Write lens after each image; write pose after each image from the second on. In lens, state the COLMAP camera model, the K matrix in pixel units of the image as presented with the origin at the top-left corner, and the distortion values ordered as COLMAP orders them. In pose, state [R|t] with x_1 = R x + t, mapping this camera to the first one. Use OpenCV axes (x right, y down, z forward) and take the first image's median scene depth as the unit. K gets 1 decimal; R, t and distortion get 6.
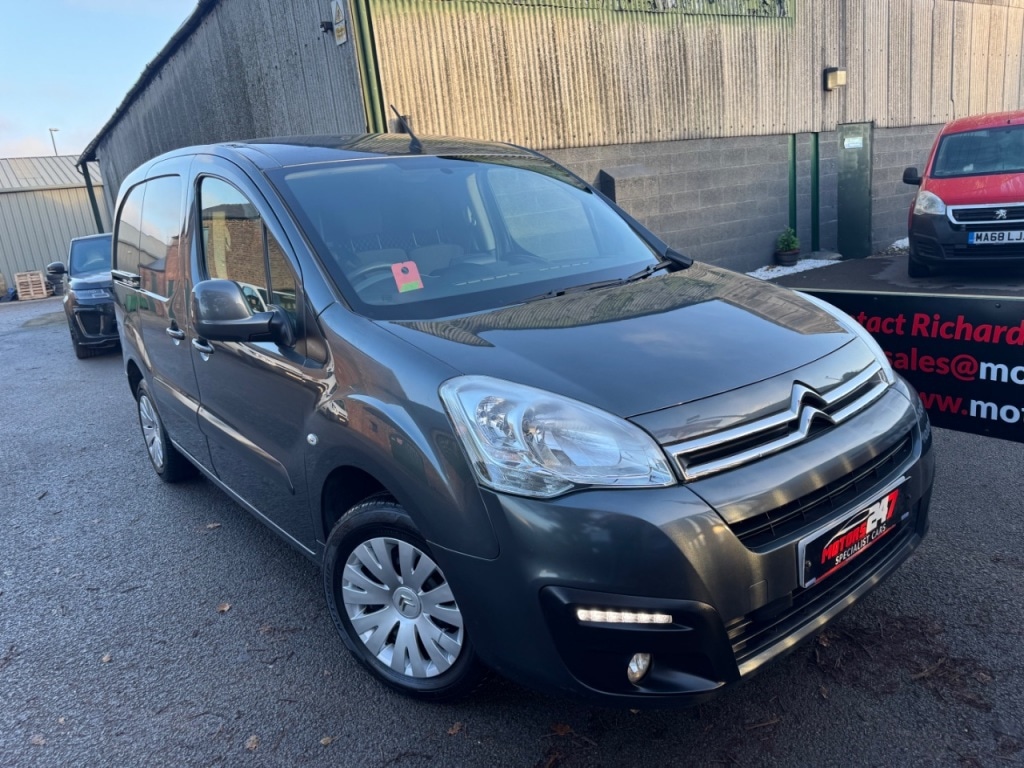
lens RADIAL K [[735.1, 0, 504.2], [0, 735.1, 388.6], [0, 0, 1]] dist [0.004887, -0.009280]
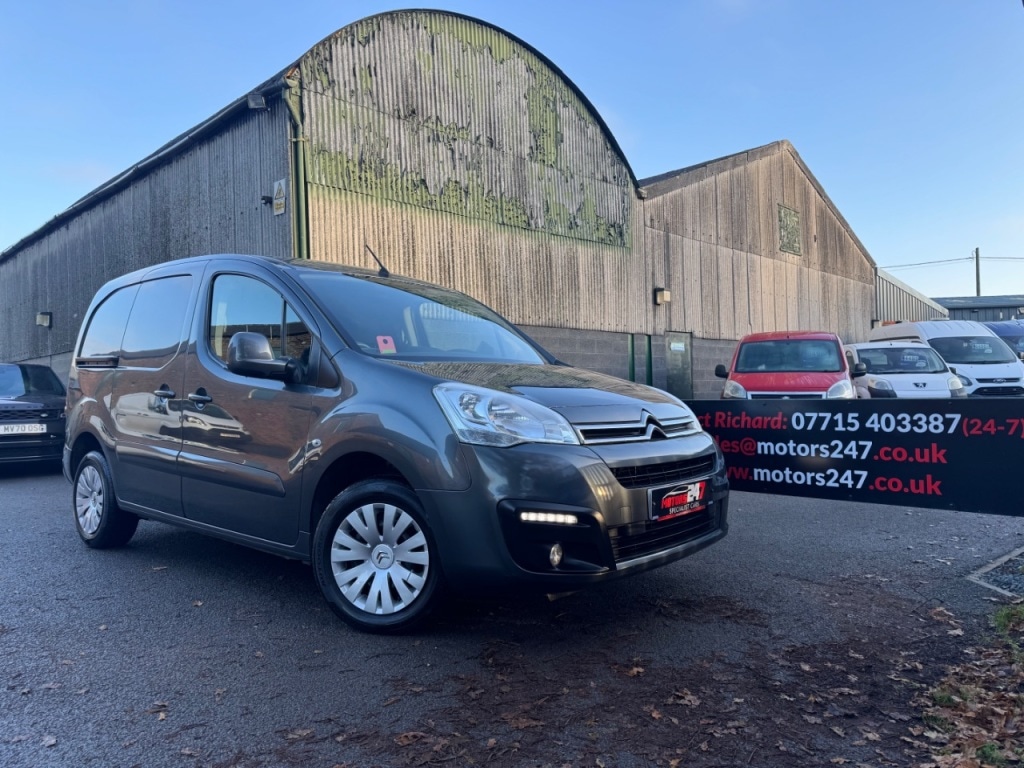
lens RADIAL K [[724.0, 0, 513.2], [0, 724.0, 379.8], [0, 0, 1]] dist [0.101032, -0.147869]
pose [[0.976093, 0.086636, 0.199338, -0.057803], [-0.029046, 0.960893, -0.275393, 0.101254], [-0.215402, 0.263019, 0.940438, -0.128077]]
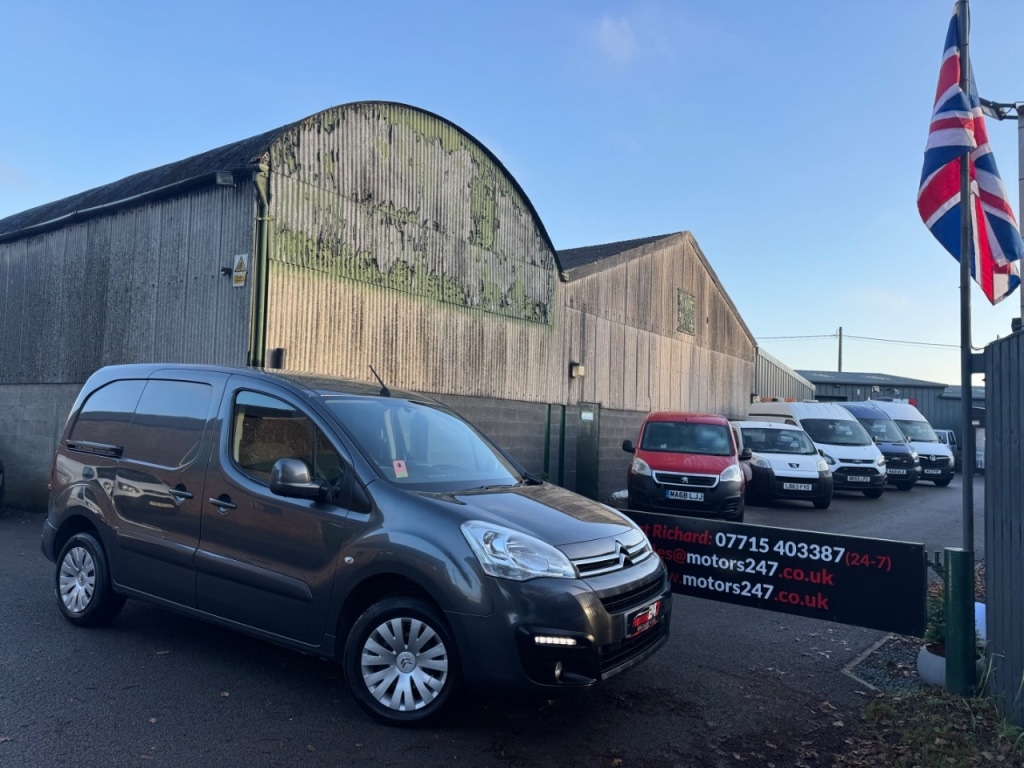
lens RADIAL K [[722.2, 0, 516.1], [0, 722.2, 384.5], [0, 0, 1]] dist [0.157054, -0.282602]
pose [[0.926292, 0.158677, 0.341768, -0.169056], [-0.044259, 0.946548, -0.319512, 0.064115], [-0.374199, 0.280835, 0.883803, -0.221304]]
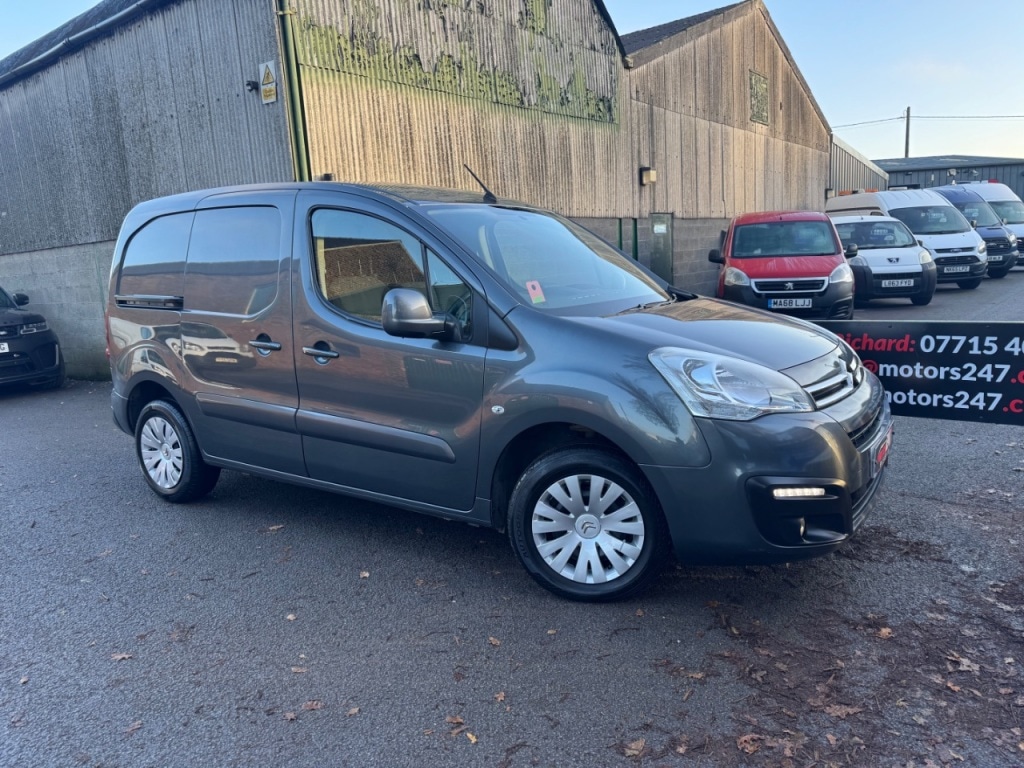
lens RADIAL K [[730.5, 0, 516.0], [0, 730.5, 385.8], [0, 0, 1]] dist [0.032414, -0.036802]
pose [[0.950146, -0.002906, 0.311792, -0.197053], [0.033850, 0.995008, -0.093877, 0.046371], [-0.309963, 0.099751, 0.945501, -0.069240]]
